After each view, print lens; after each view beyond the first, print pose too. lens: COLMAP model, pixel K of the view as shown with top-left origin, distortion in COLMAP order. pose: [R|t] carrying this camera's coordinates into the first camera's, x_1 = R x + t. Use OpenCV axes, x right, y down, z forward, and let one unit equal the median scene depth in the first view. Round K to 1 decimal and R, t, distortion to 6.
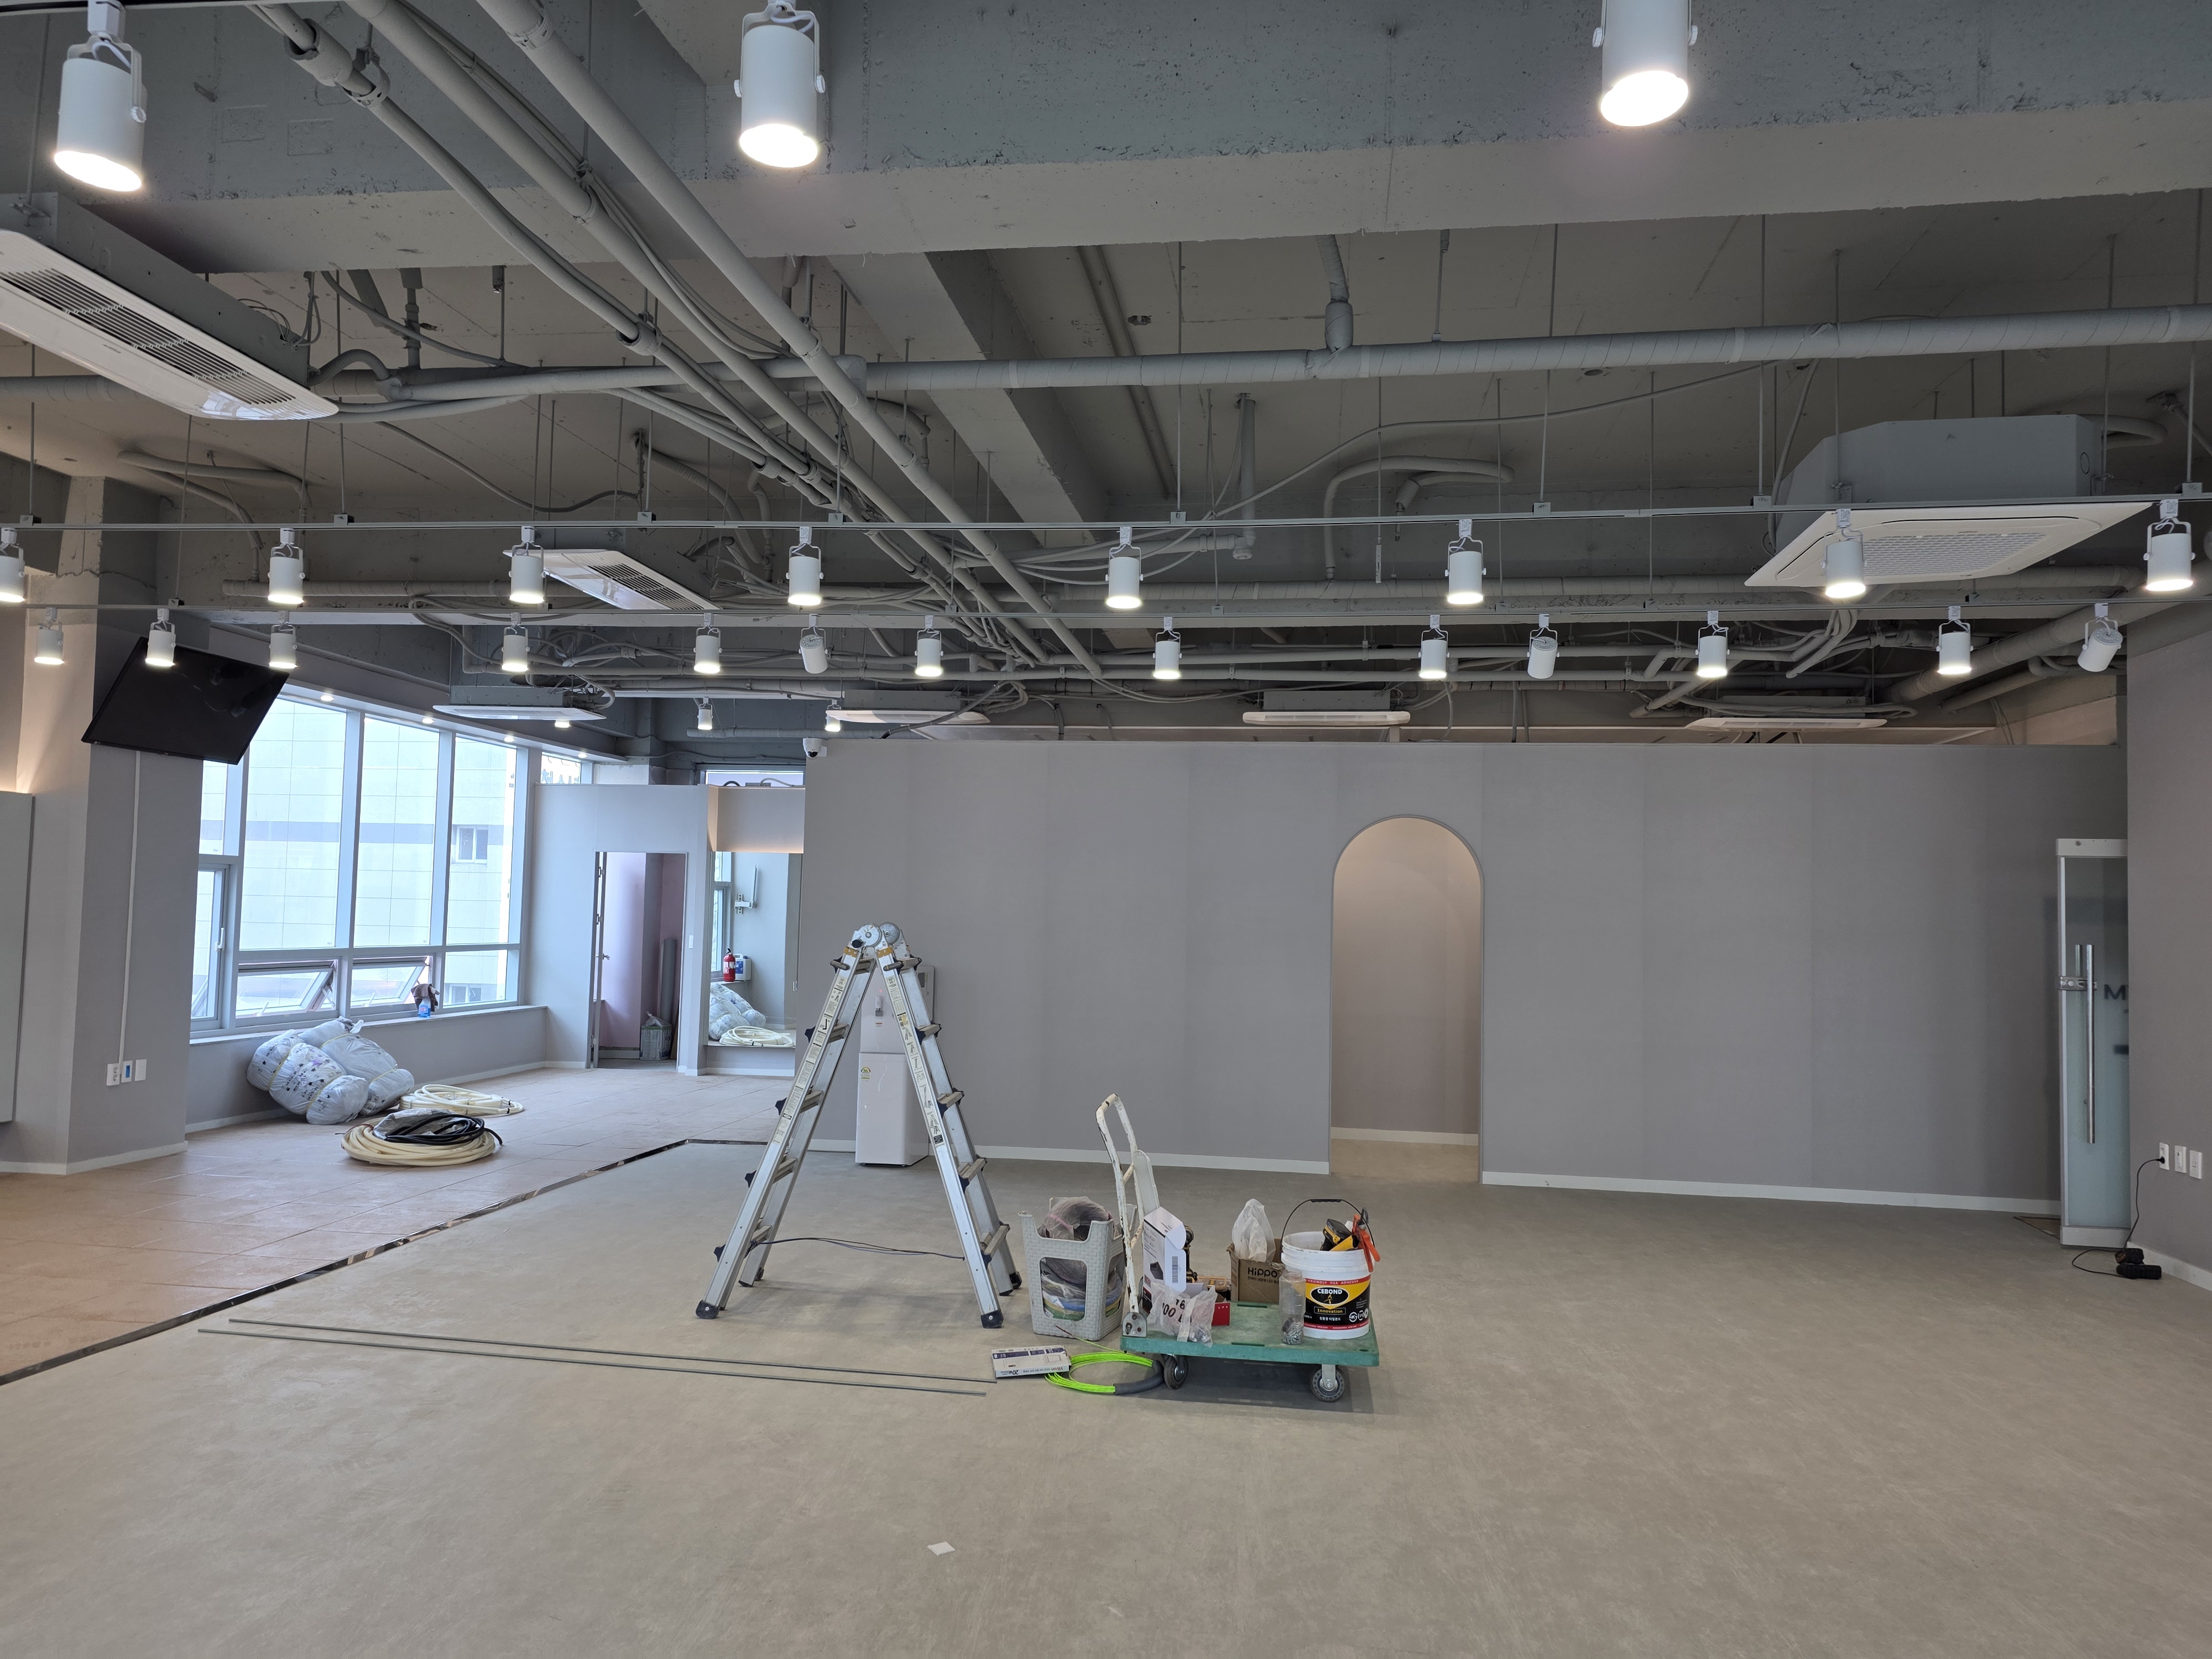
lens RADIAL K [[1450.2, 0, 1106.0], [0, 1450.2, 829.5], [0, 0, 1]] dist [0.061747, -0.042993]
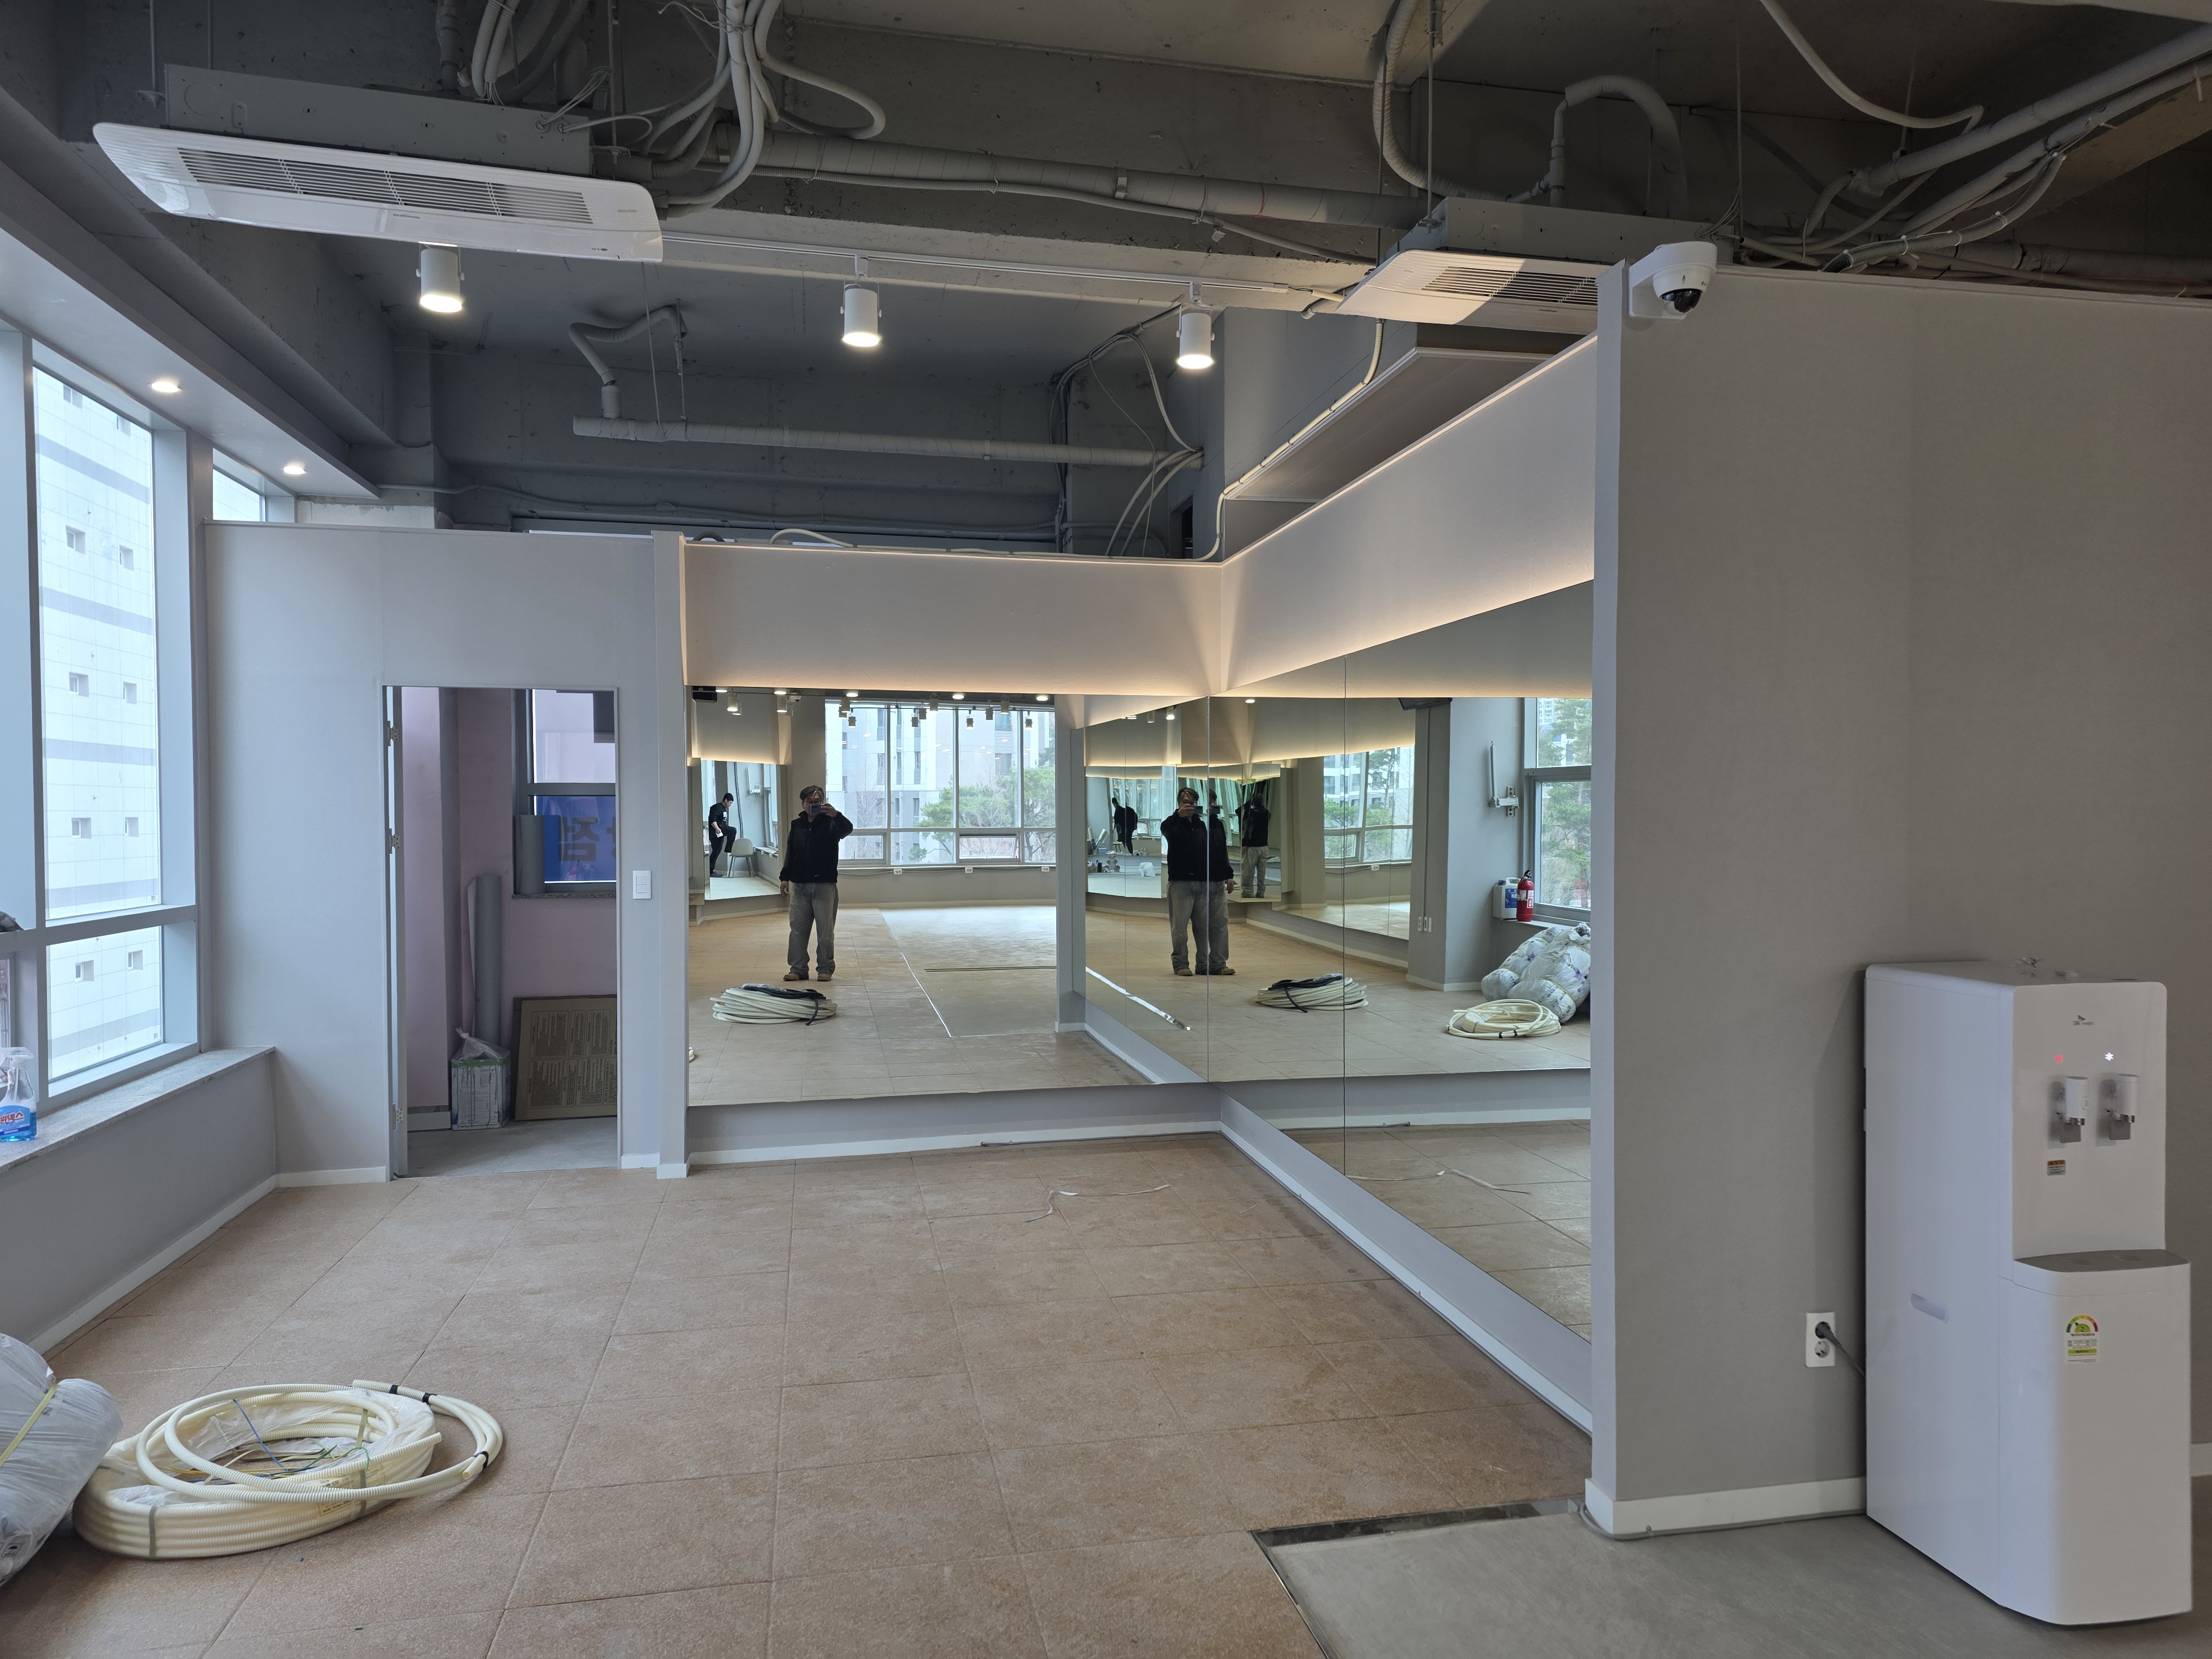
lens RADIAL K [[1480.8, 0, 1146.4], [0, 1480.8, 856.1], [0, 0, 1]] dist [0.031468, 0.000109]
pose [[0.933771, -0.034818, 0.356174, -0.562350], [0.001804, 0.995701, 0.092606, 0.046809], [-0.357867, -0.085830, 0.929820, 0.954261]]
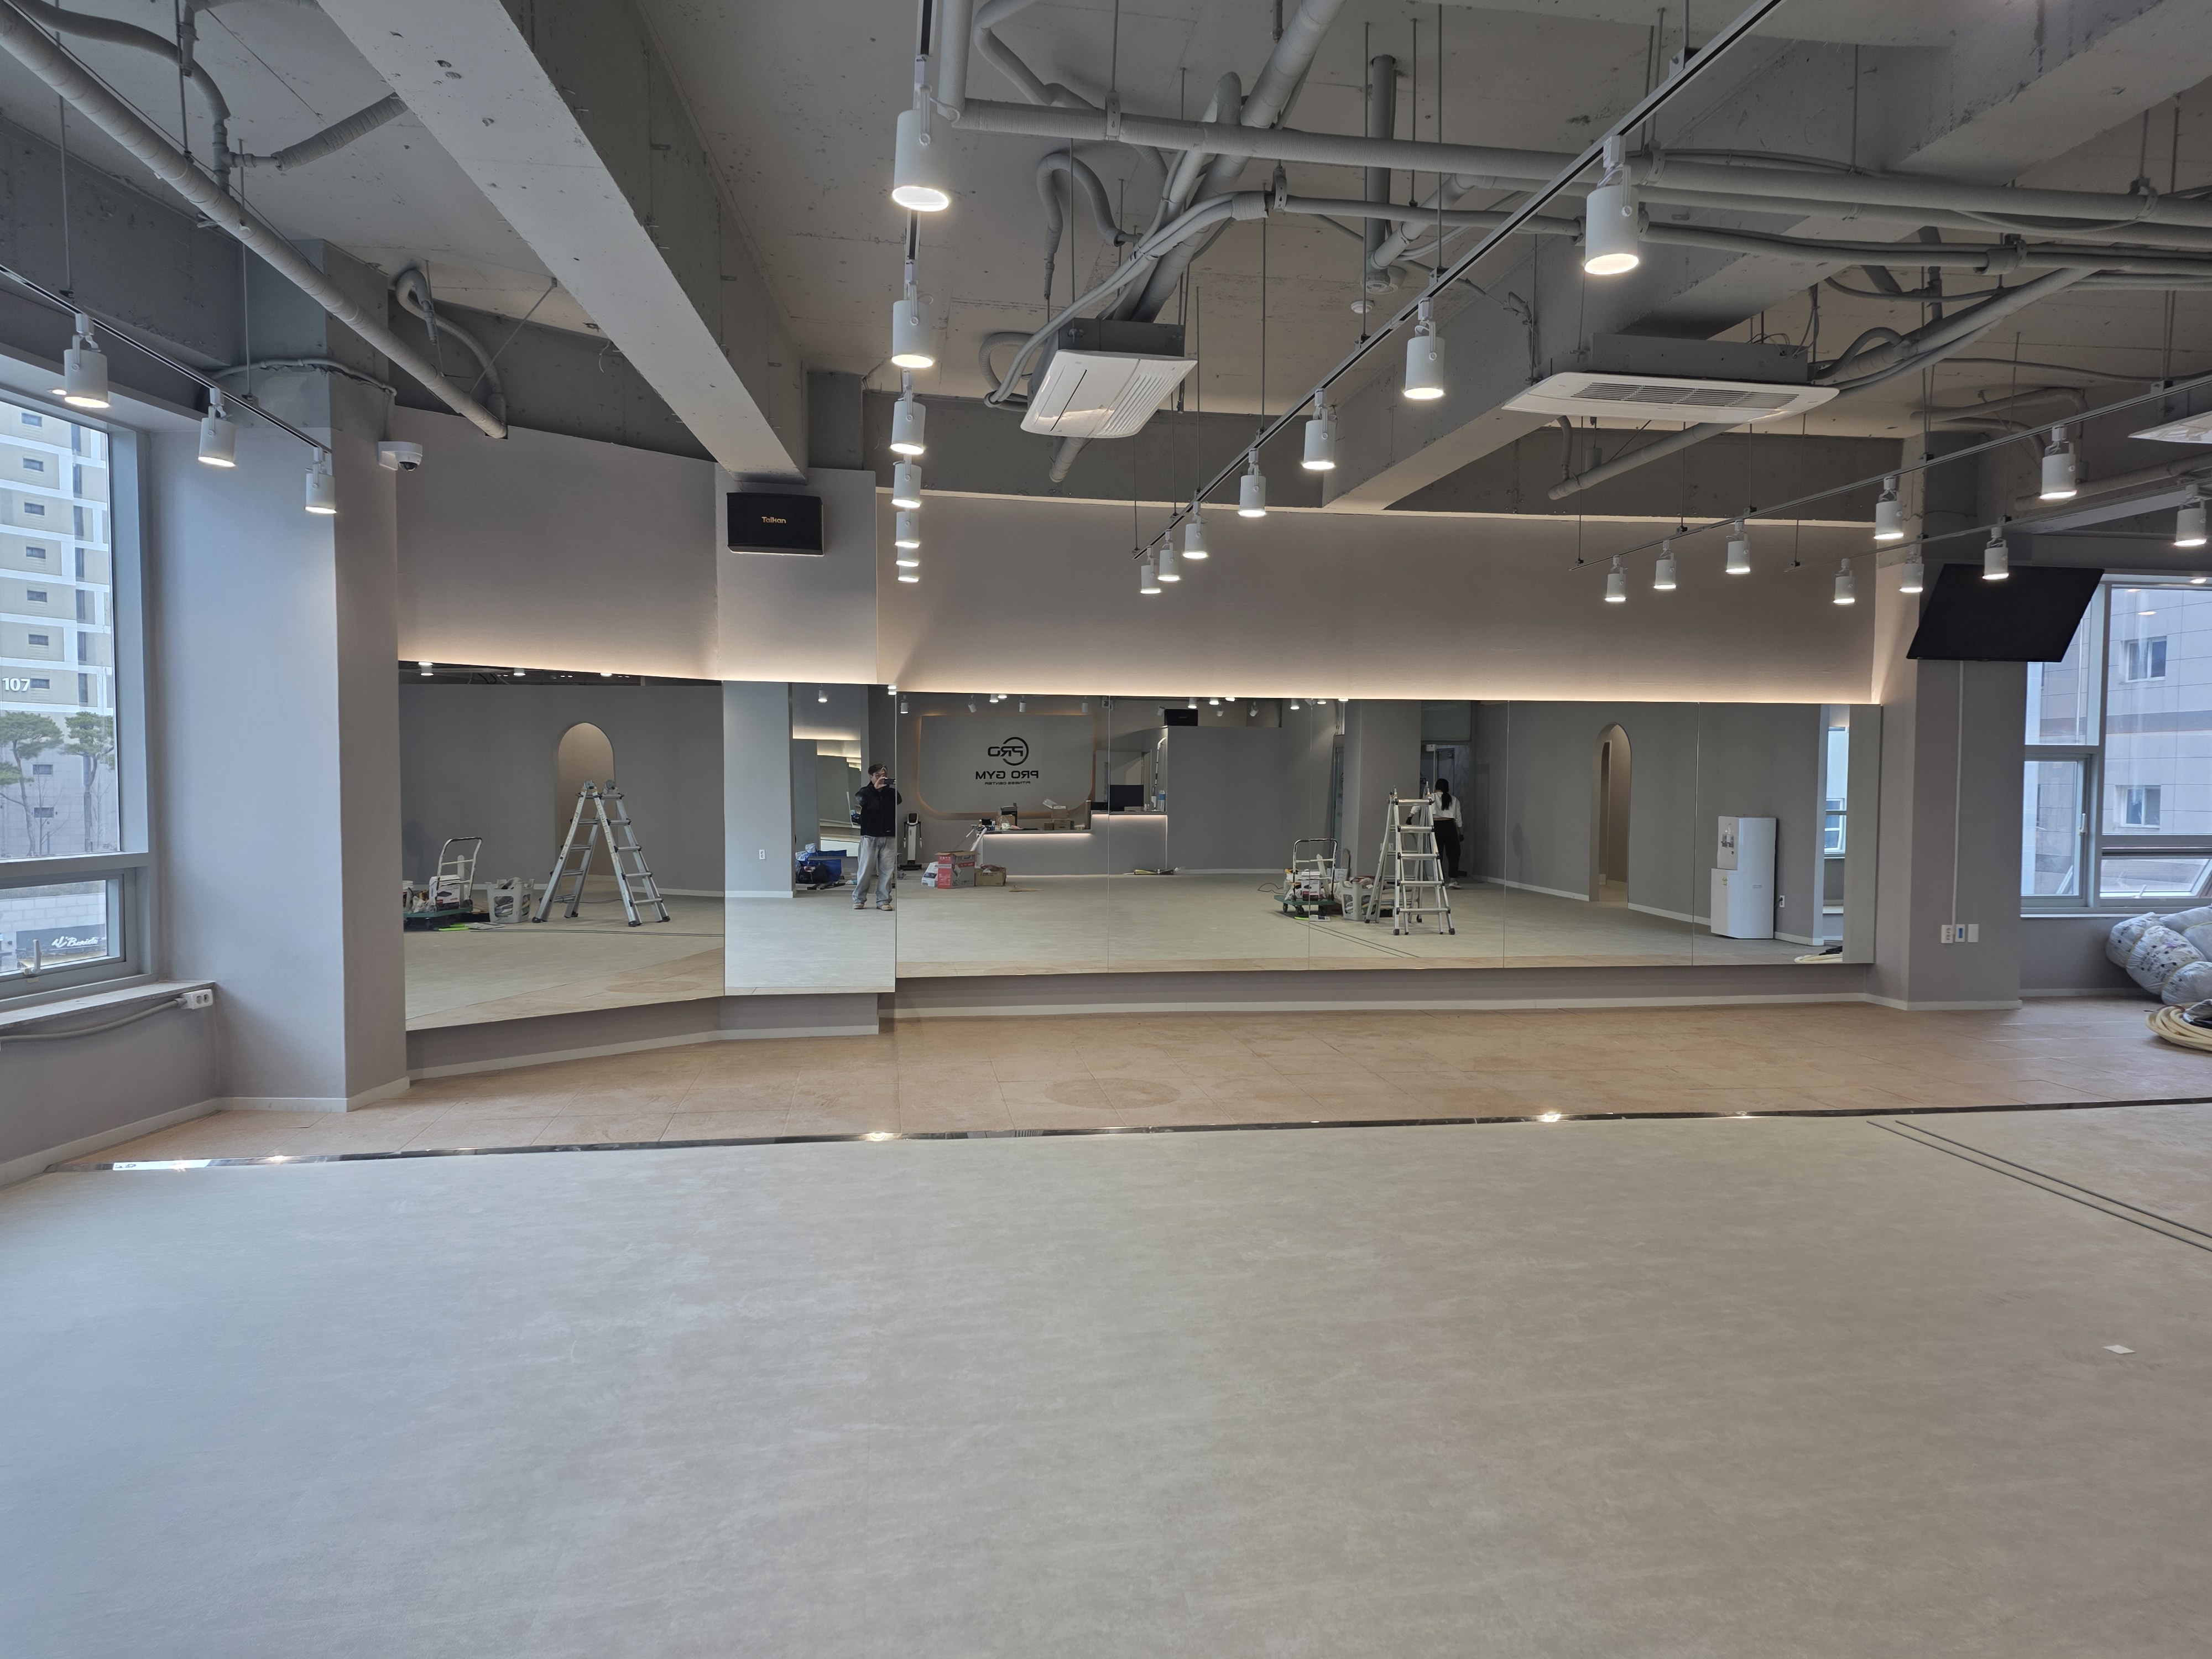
lens RADIAL K [[1480.8, 0, 1146.4], [0, 1480.8, 856.1], [0, 0, 1]] dist [0.031468, 0.000109]
pose [[0.326682, 0.024857, -0.944807, 0.282448], [0.059081, 0.997162, 0.046663, 0.008812], [0.943286, -0.071065, 0.324286, 0.003233]]
